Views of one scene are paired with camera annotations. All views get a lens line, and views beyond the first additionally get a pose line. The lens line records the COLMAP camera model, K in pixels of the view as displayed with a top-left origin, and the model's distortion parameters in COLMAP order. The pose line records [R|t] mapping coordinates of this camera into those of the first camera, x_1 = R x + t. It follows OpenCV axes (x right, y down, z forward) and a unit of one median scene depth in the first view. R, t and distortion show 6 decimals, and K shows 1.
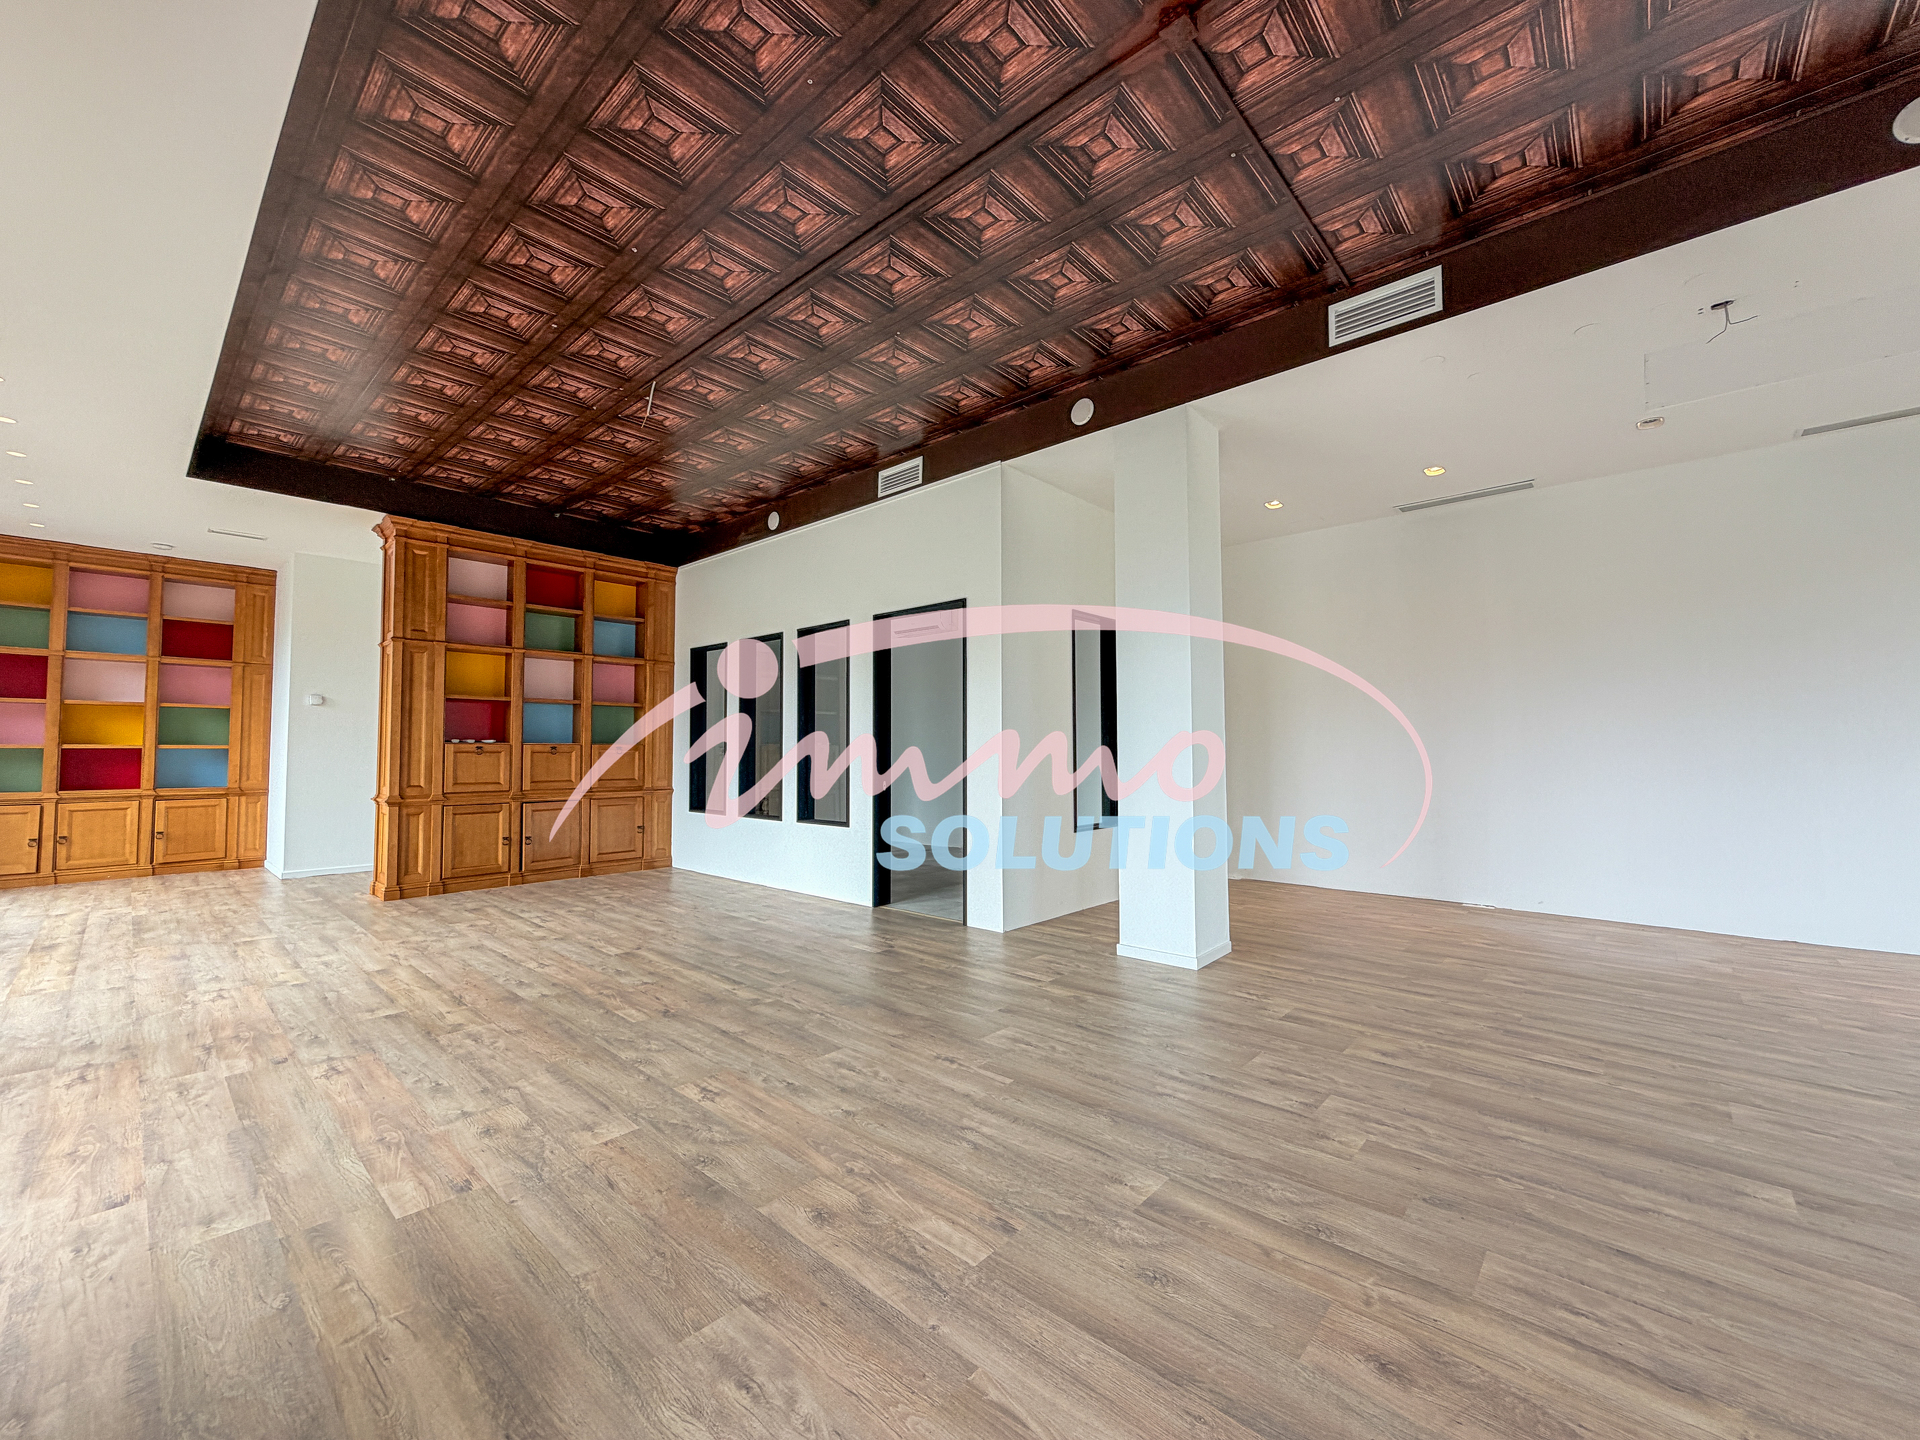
lens RADIAL K [[777.7, 0, 964.9], [0, 777.7, 715.3], [0, 0, 1]] dist [-0.002780, 0.001234]
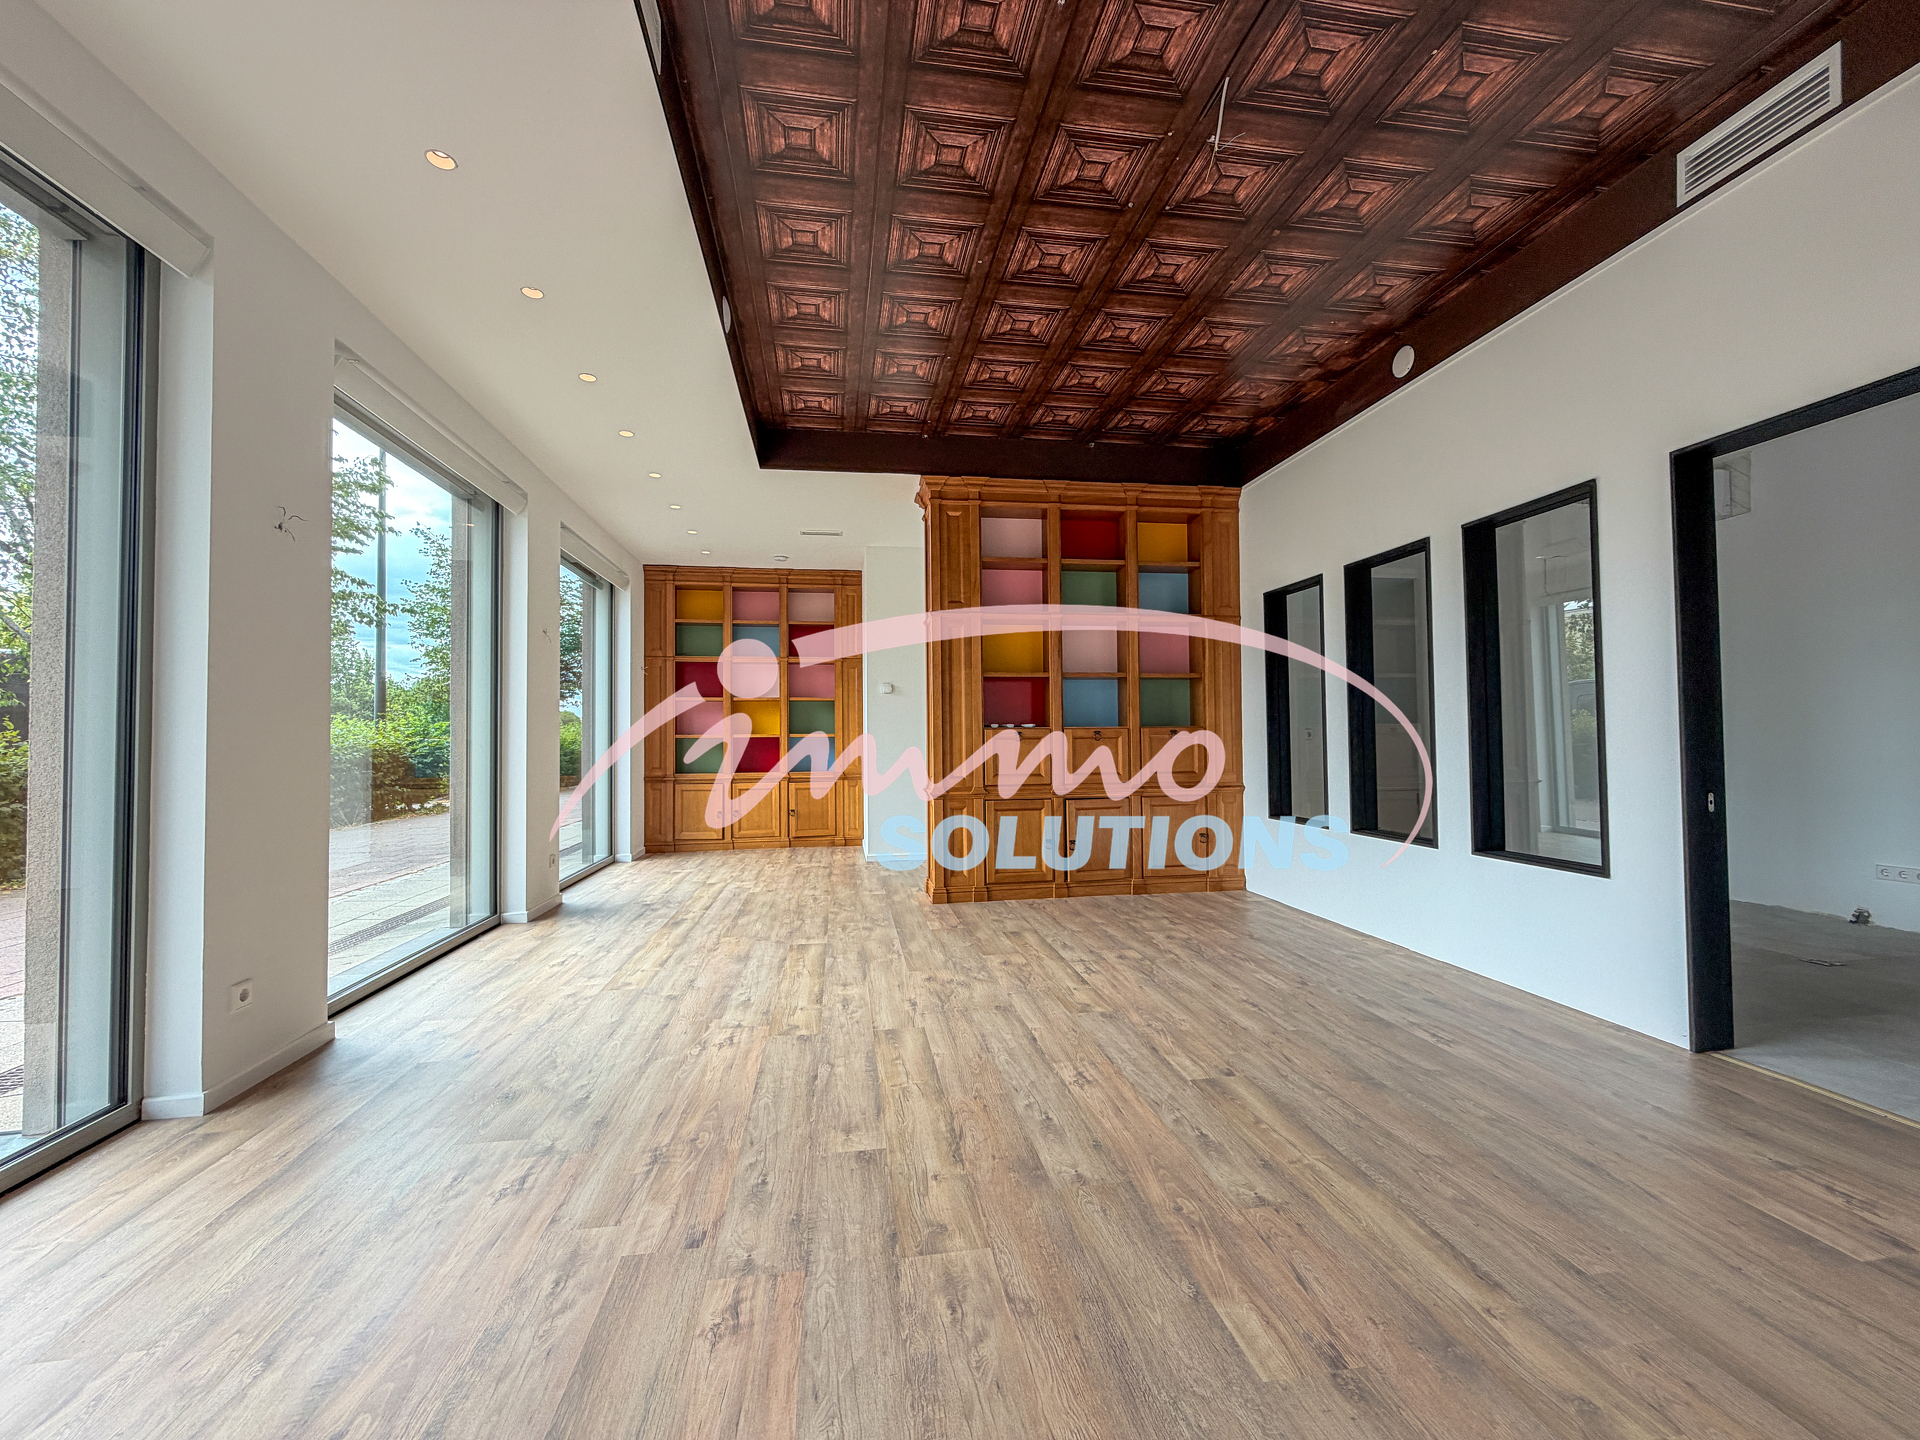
lens RADIAL K [[777.7, 0, 950.0], [0, 777.7, 728.7], [0, 0, 1]] dist [-0.002780, 0.001234]
pose [[0.774765, -0.014614, -0.632081, -0.160008], [0.037236, 0.999052, 0.022543, 0.016201], [0.631152, -0.041001, 0.774575, 0.324845]]
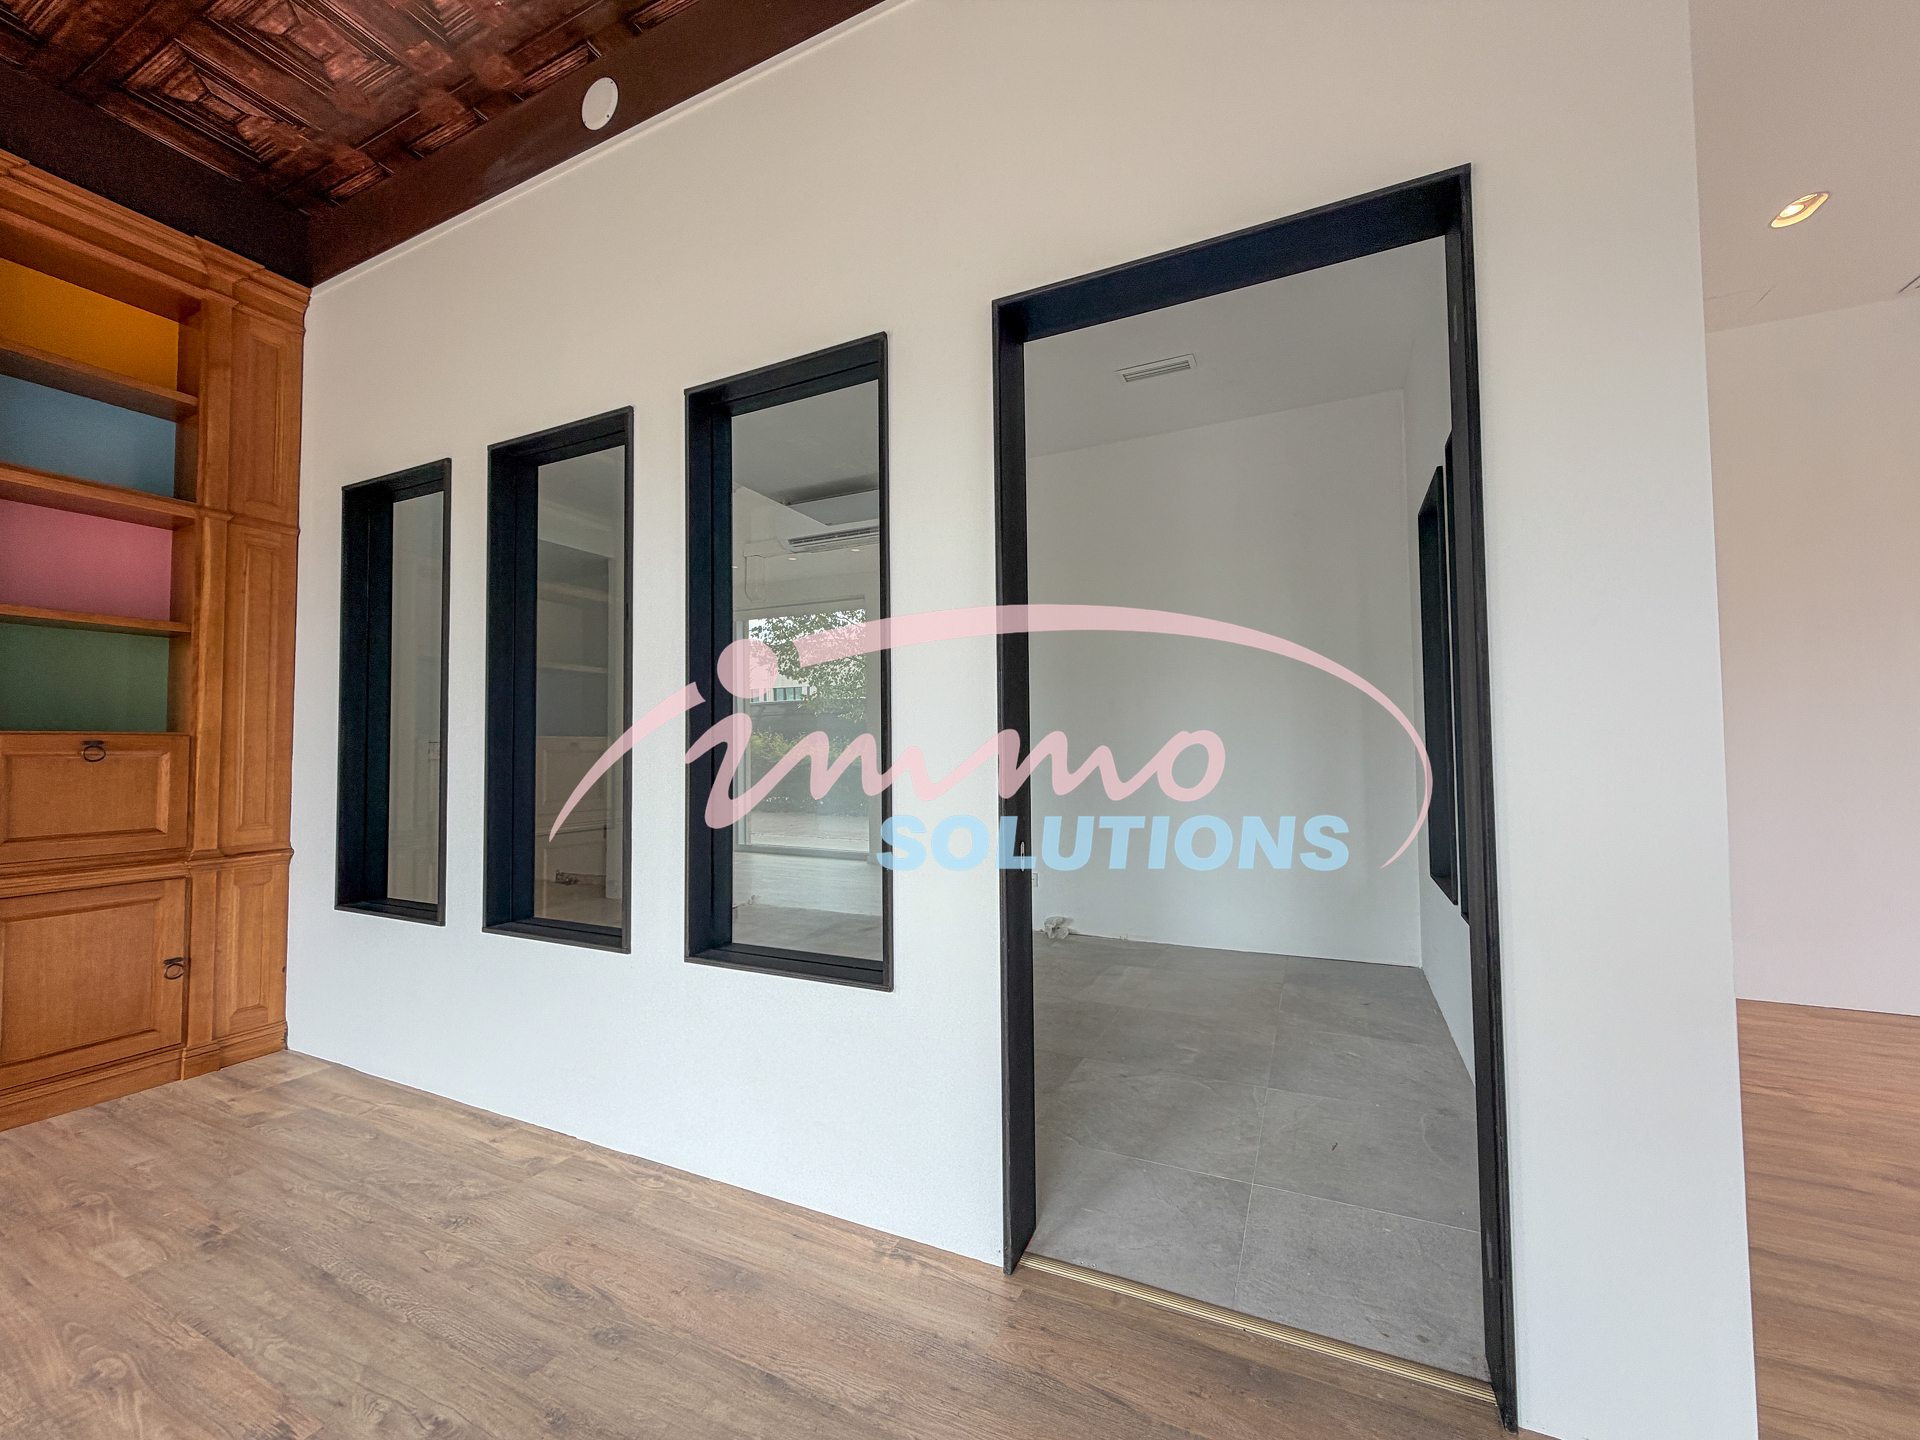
lens RADIAL K [[725.4, 0, 991.0], [0, 725.4, 737.1], [0, 0, 1]] dist [-0.014719, -0.000718]
pose [[0.949563, 0.005186, 0.313534, -0.203705], [-0.013625, 0.999601, 0.024729, 0.032784], [-0.313280, -0.027754, 0.949255, 0.721842]]
